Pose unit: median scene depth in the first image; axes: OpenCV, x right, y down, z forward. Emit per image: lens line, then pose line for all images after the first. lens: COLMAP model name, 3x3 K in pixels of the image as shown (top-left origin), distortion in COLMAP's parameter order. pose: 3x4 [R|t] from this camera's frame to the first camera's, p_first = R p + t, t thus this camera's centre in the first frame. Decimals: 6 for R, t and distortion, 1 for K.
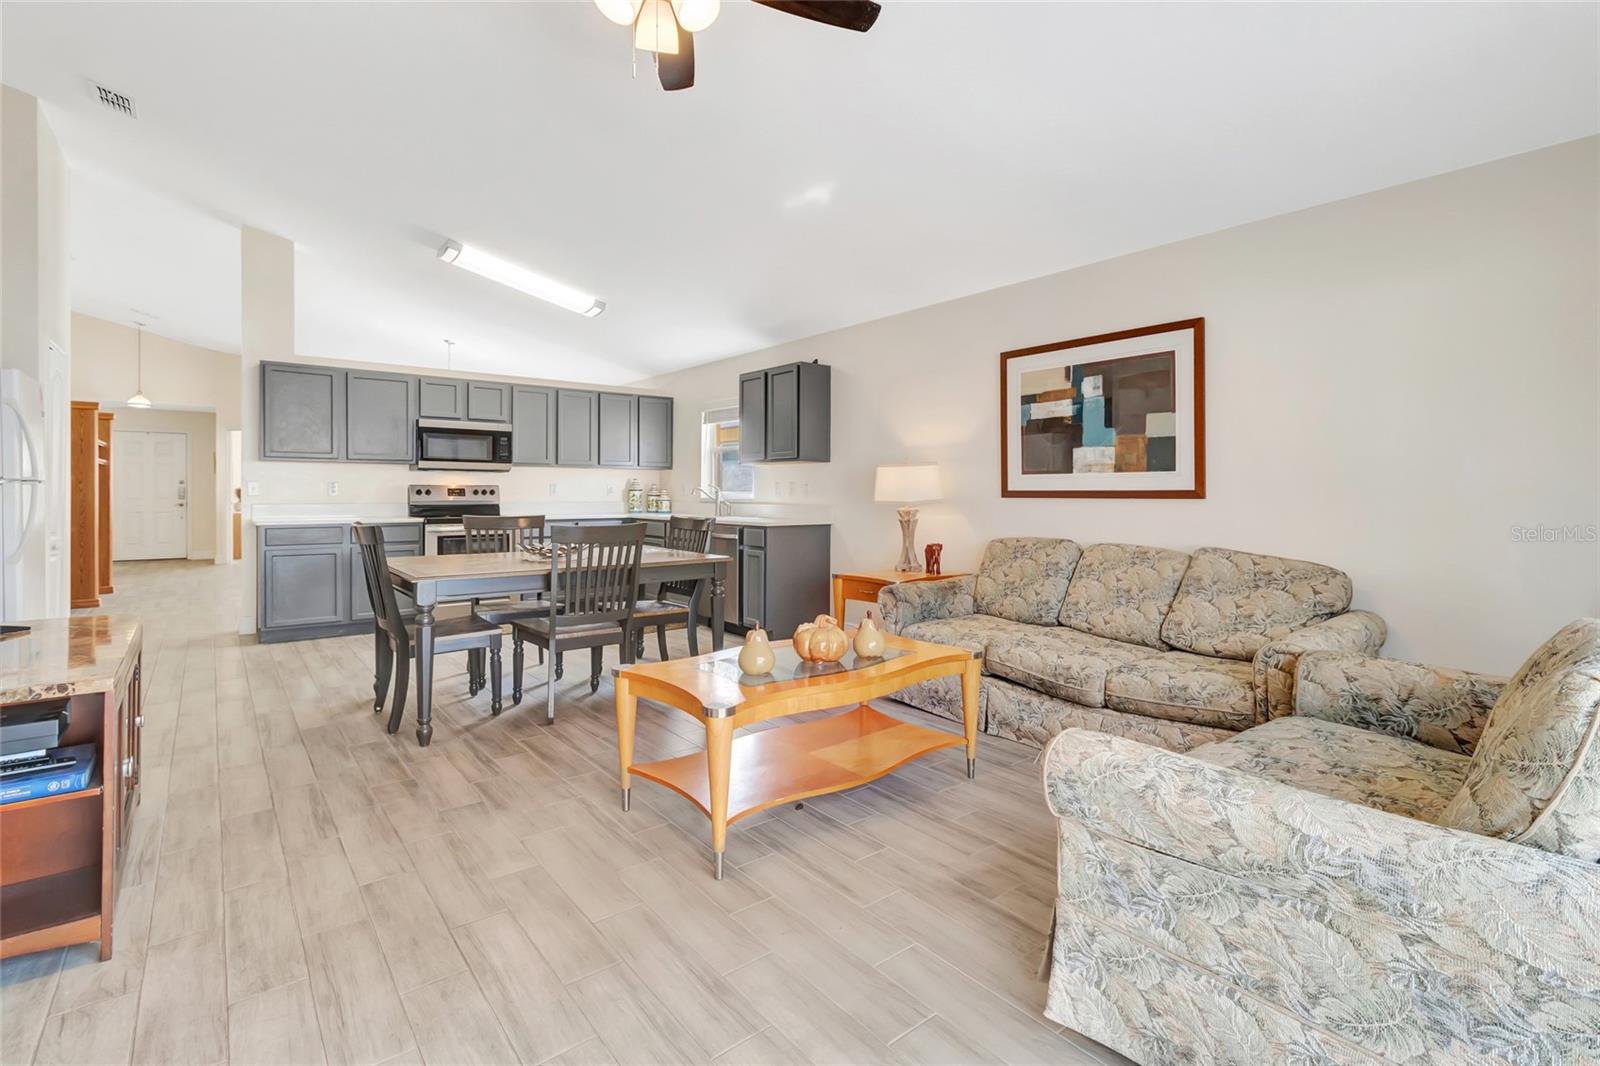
lens RADIAL K [[741.9, 0, 810.2], [0, 741.9, 495.2], [0, 0, 1]] dist [0.002796, 0.000133]
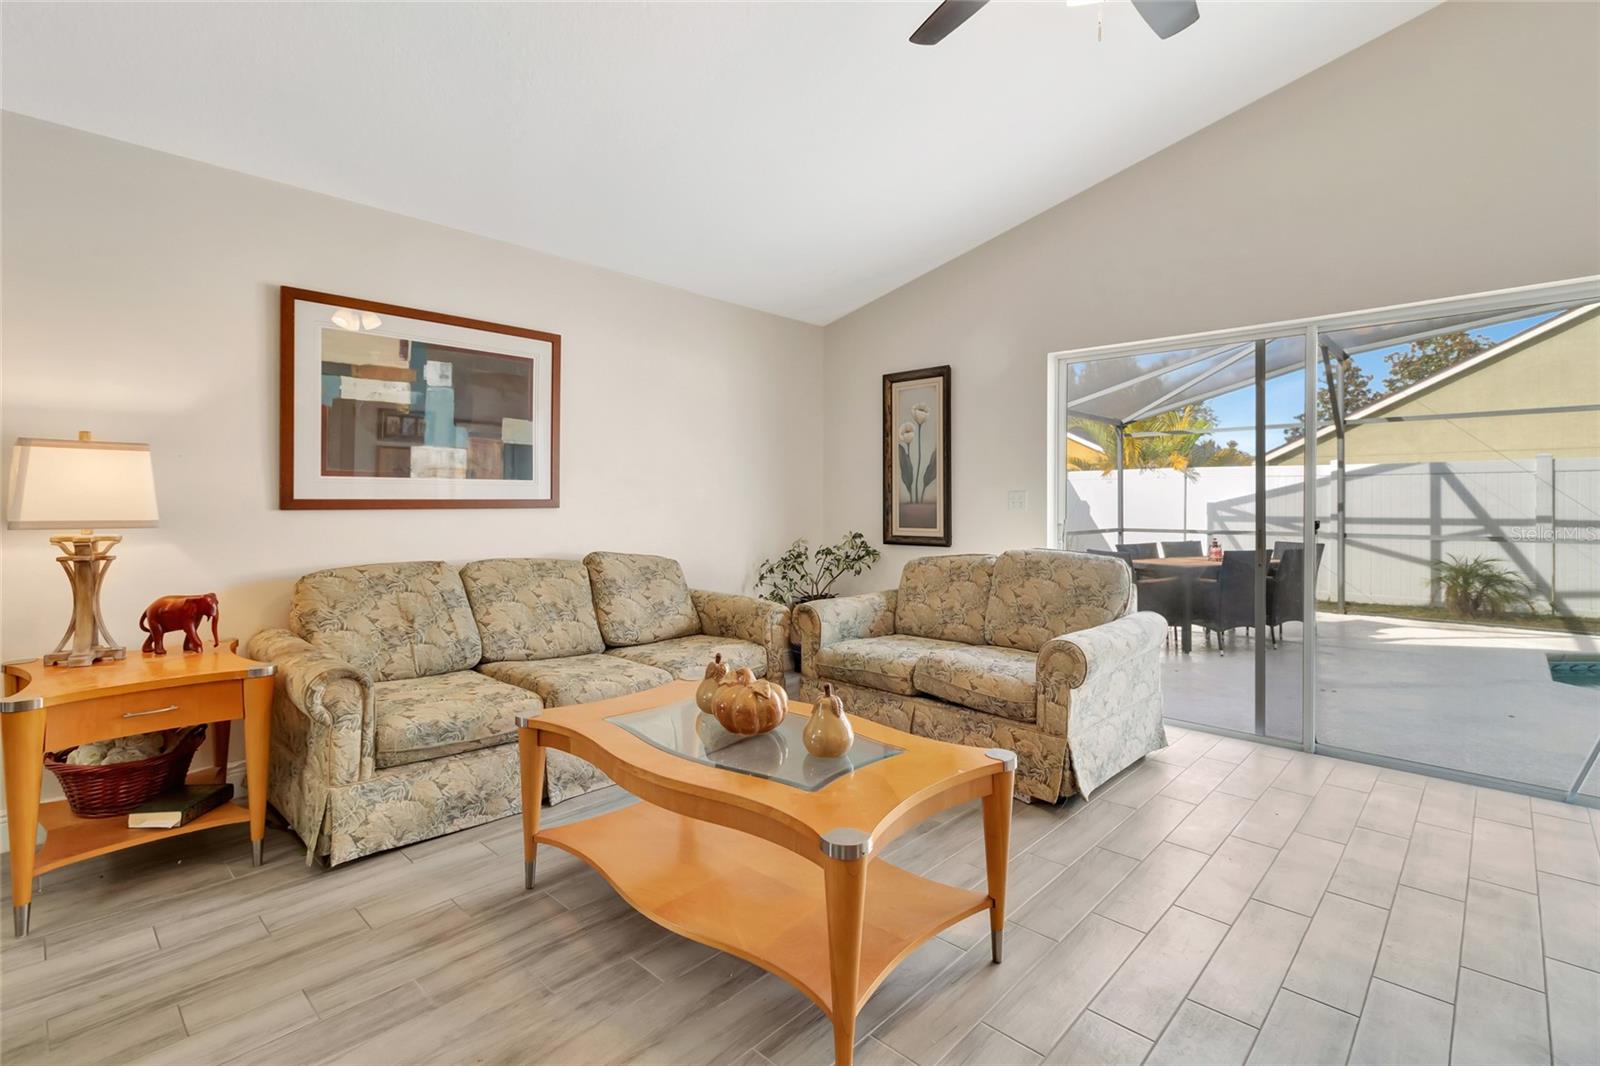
lens RADIAL K [[741.9, 0, 810.2], [0, 741.9, 495.2], [0, 0, 1]] dist [0.002796, 0.000133]
pose [[-0.139325, 0.007223, 0.990220, -0.349196], [0.004132, 0.999969, -0.006713, -0.002704], [-0.990238, 0.003156, -0.139351, 0.496113]]
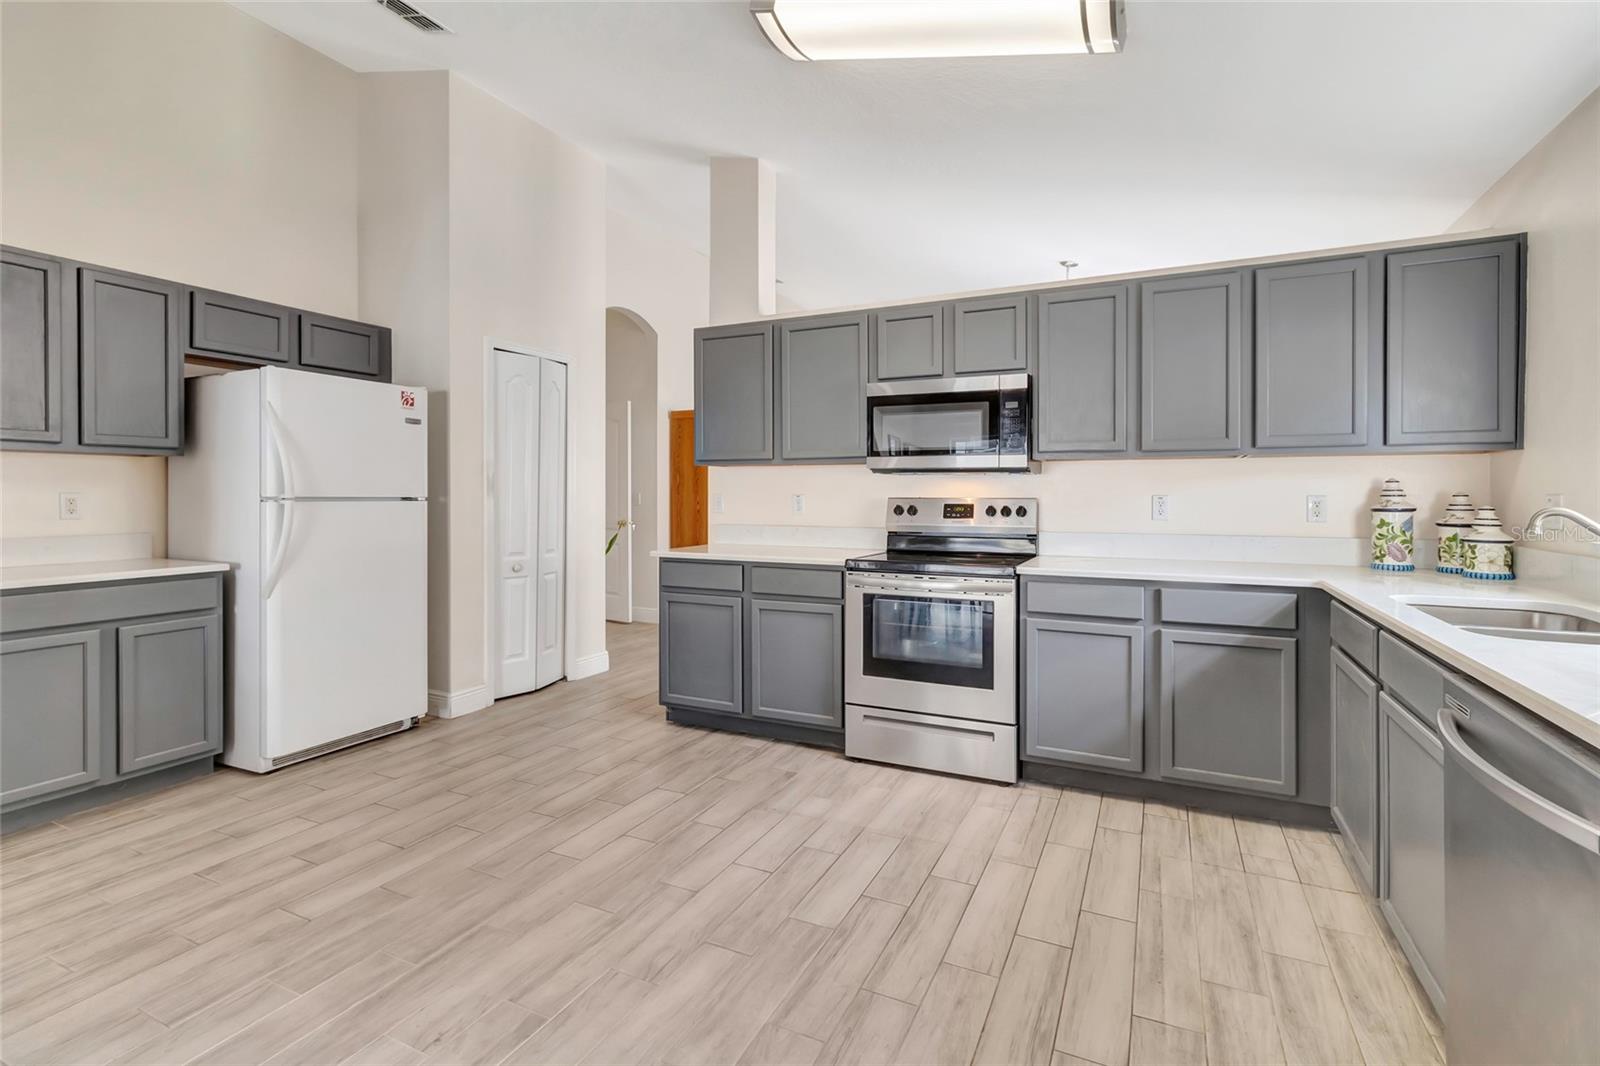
lens RADIAL K [[741.9, 0, 810.2], [0, 741.9, 495.2], [0, 0, 1]] dist [0.002796, 0.000133]
pose [[0.435471, -0.001121, -0.900202, -0.031068], [-0.004763, 0.999982, -0.003550, -0.015447], [0.900190, 0.005834, 0.435458, 0.762862]]
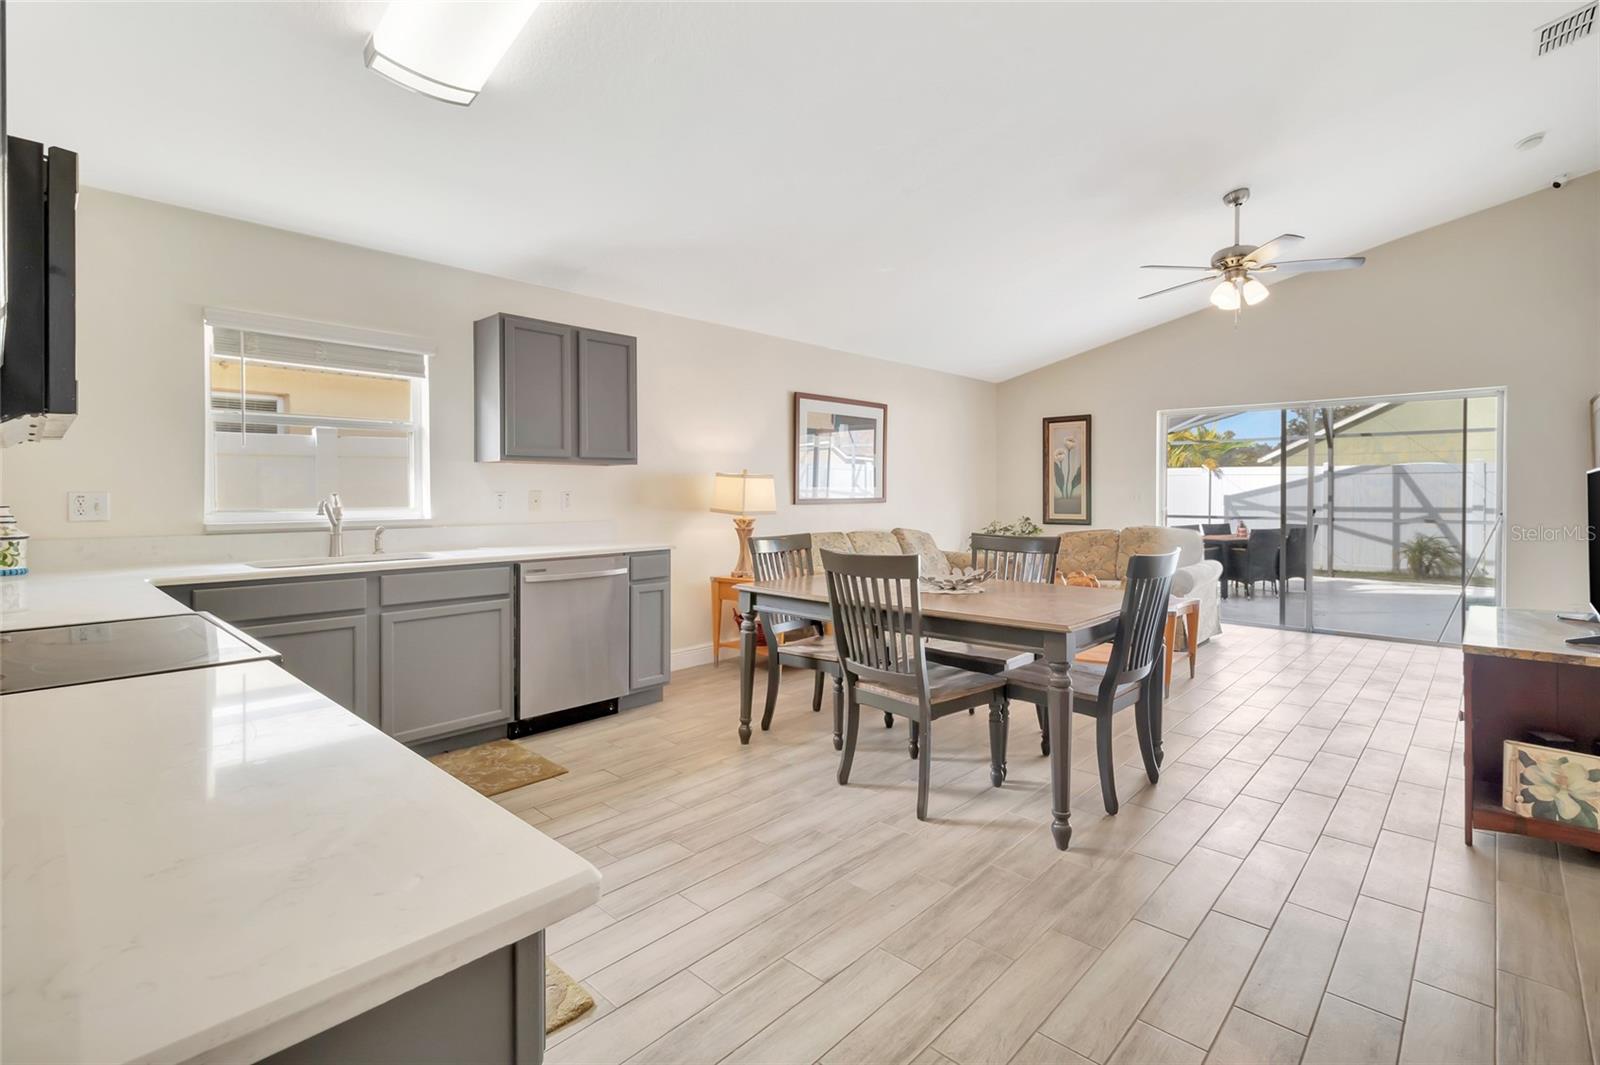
lens RADIAL K [[741.9, 0, 810.2], [0, 741.9, 494.7], [0, 0, 1]] dist [0.002796, 0.000133]
pose [[-0.145402, -0.007052, 0.989347, -0.794960], [0.005459, 0.999954, 0.007930, -0.018816], [-0.989358, 0.006554, -0.145357, 0.908989]]
